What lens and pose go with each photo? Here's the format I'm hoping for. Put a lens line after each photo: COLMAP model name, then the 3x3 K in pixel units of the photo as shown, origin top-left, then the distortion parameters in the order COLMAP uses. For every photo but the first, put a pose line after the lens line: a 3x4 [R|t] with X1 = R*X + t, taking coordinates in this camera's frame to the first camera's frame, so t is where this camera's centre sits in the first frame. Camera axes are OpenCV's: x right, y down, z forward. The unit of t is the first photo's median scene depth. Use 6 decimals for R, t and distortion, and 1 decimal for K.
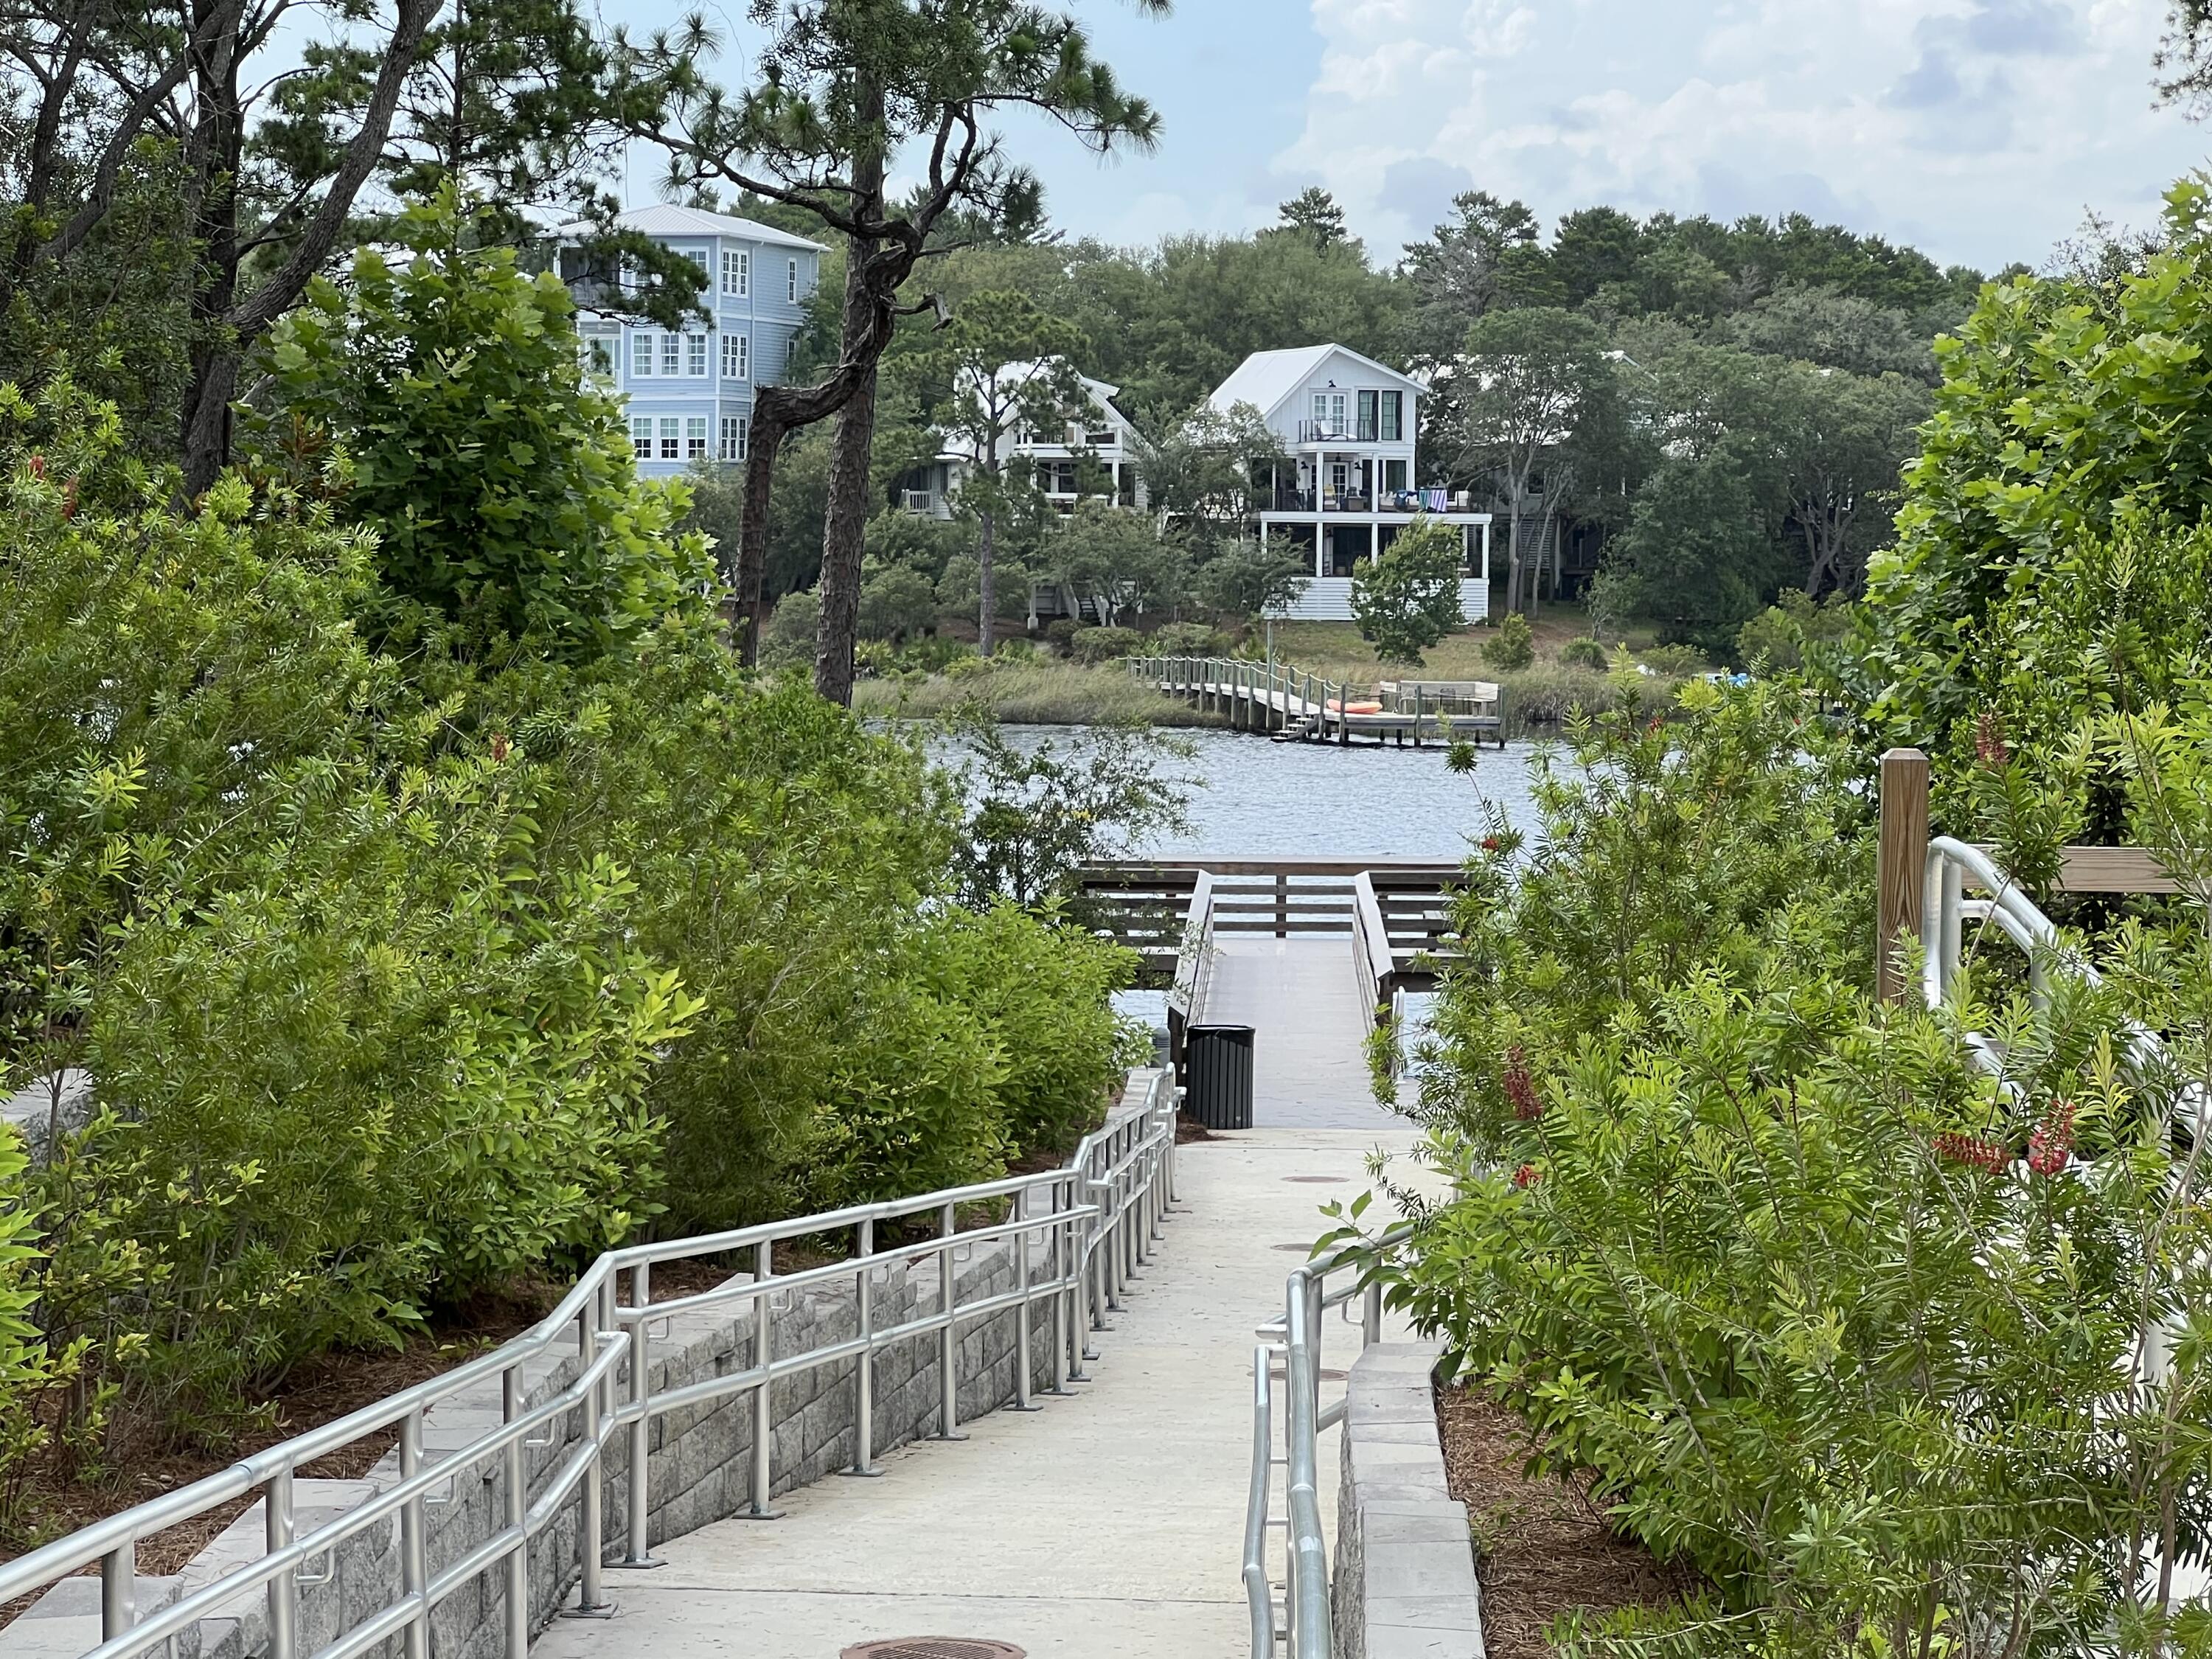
lens RADIAL K [[5617.6, 0, 1104.2], [0, 5617.6, 829.0], [0, 0, 1]] dist [0.019350, 0.000000]
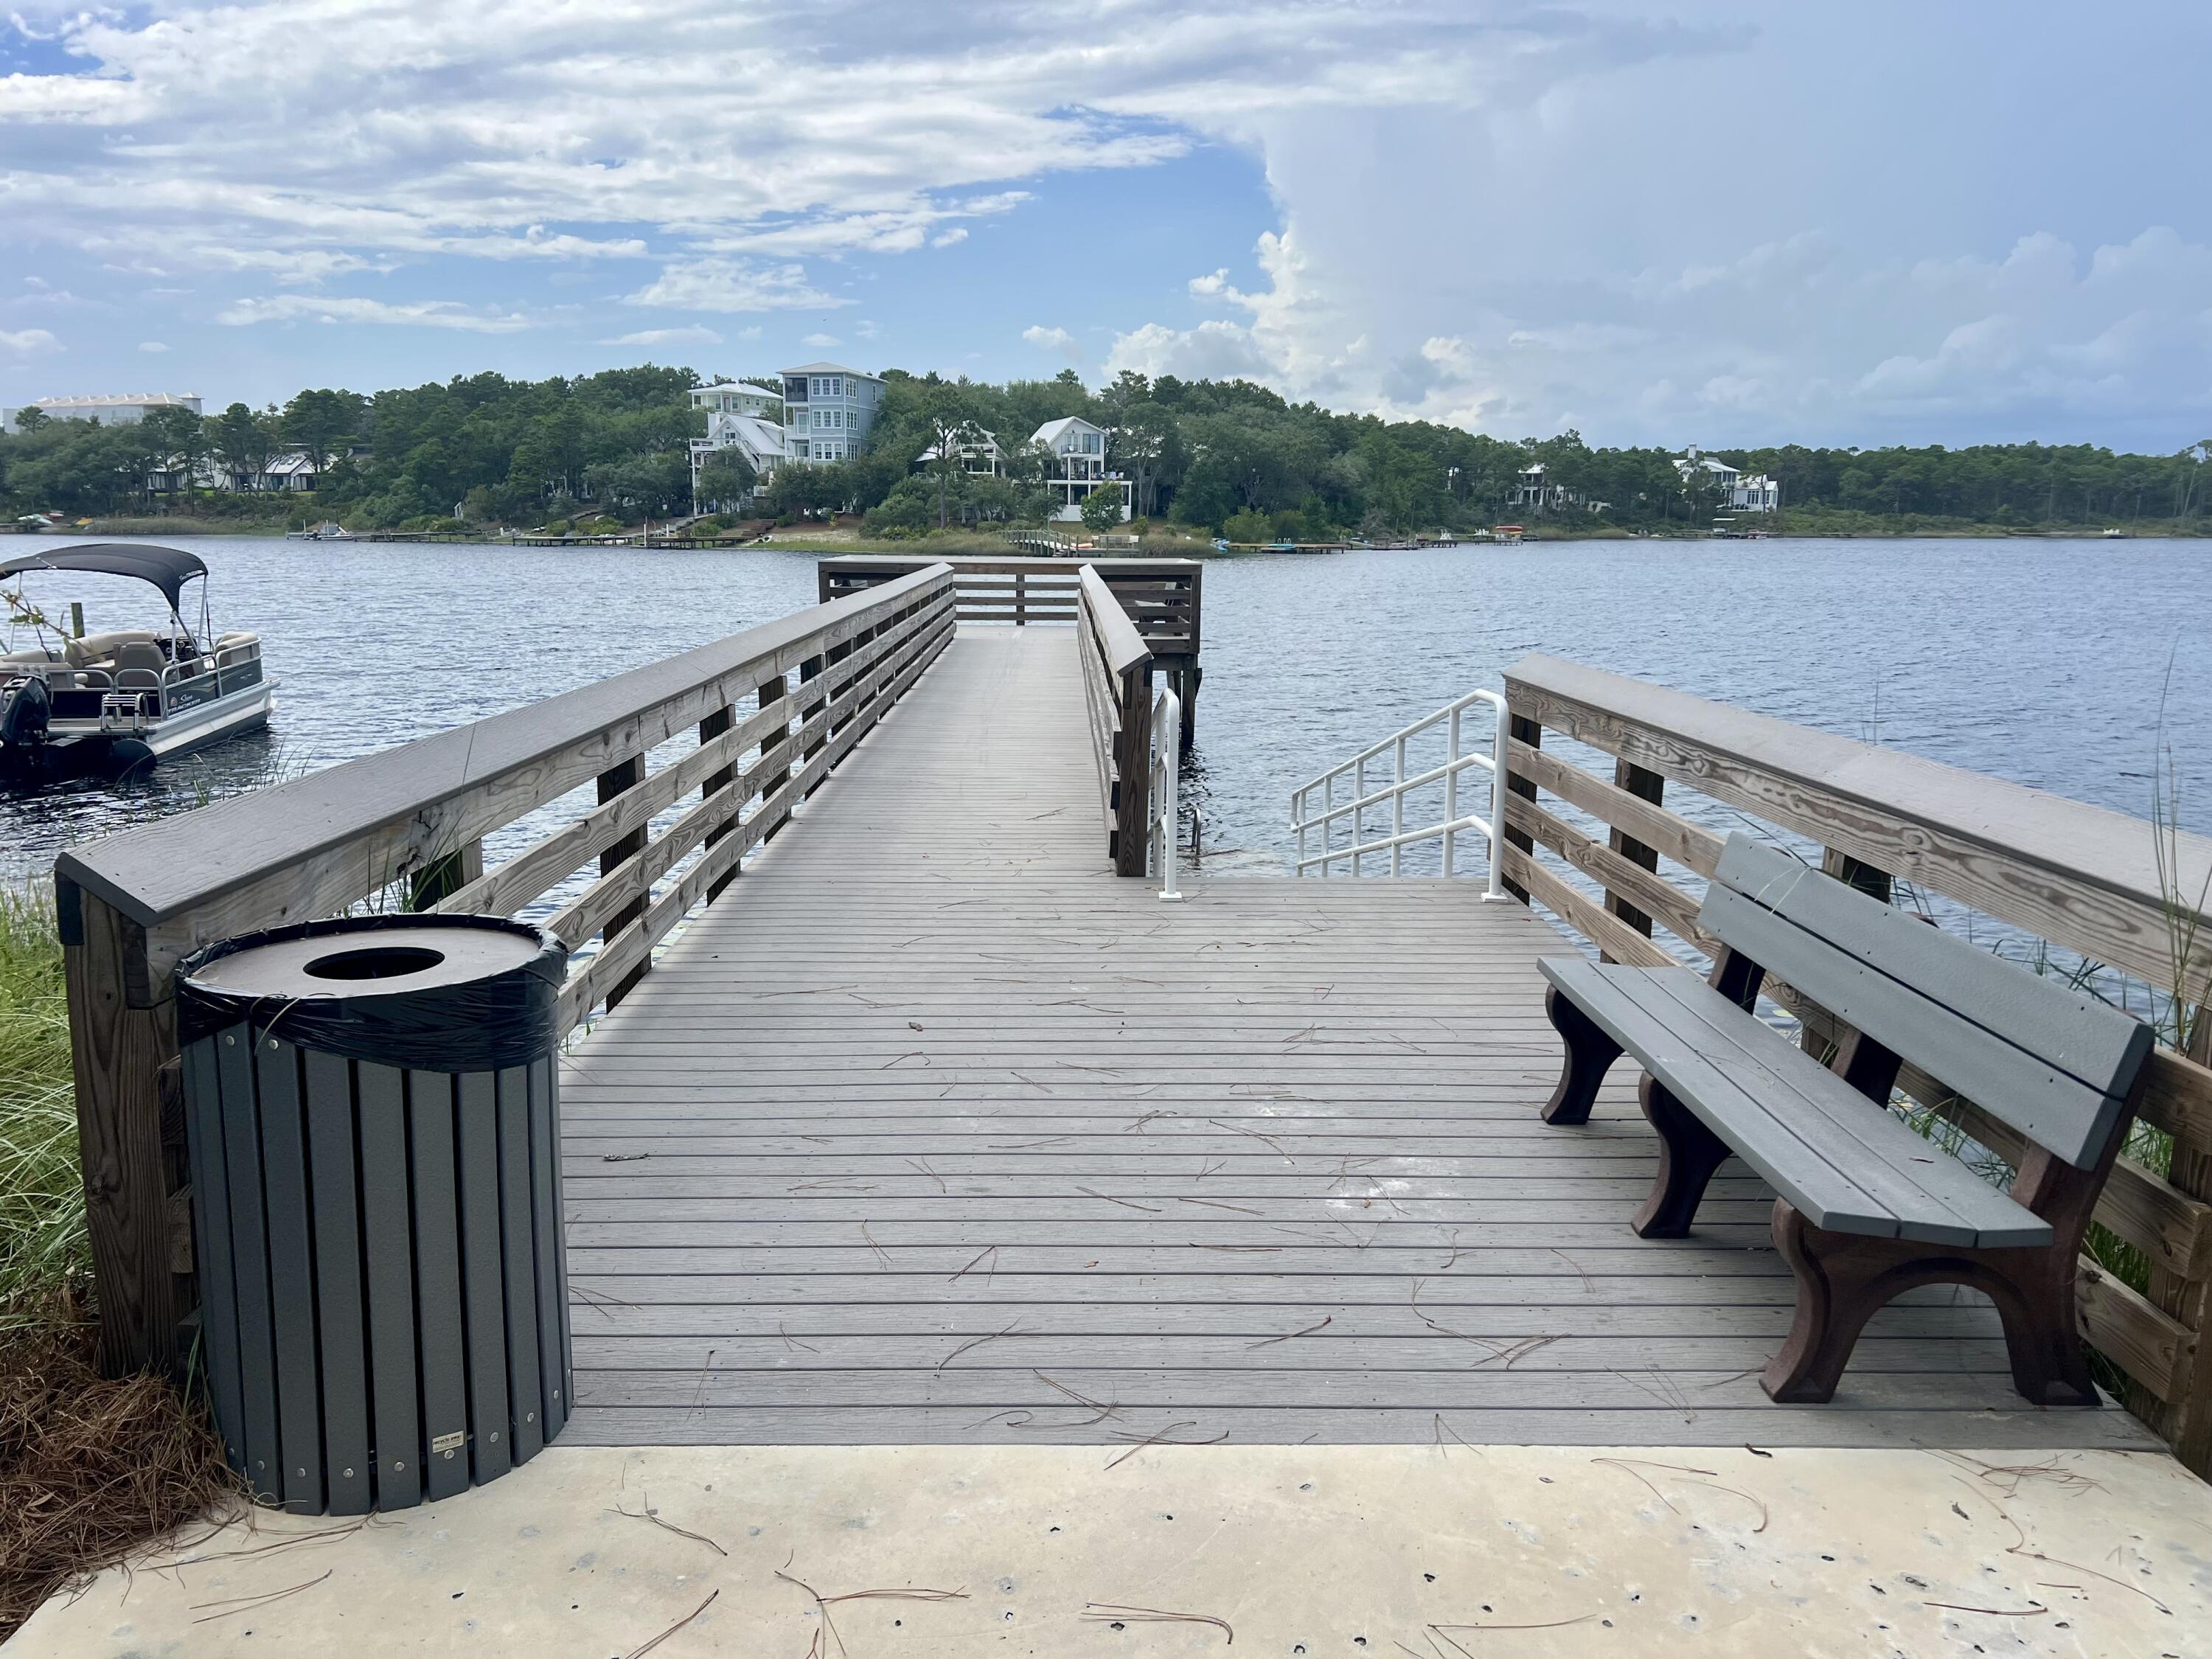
lens RADIAL K [[1686.6, 0, 1089.5], [0, 1686.6, 839.7], [0, 0, 1]] dist [0.013918, 0.000658]
pose [[0.998825, -0.008182, 0.047759, 0.007642], [0.001560, 0.990558, 0.137084, 0.004091], [-0.048430, -0.136848, 0.989407, 0.166449]]
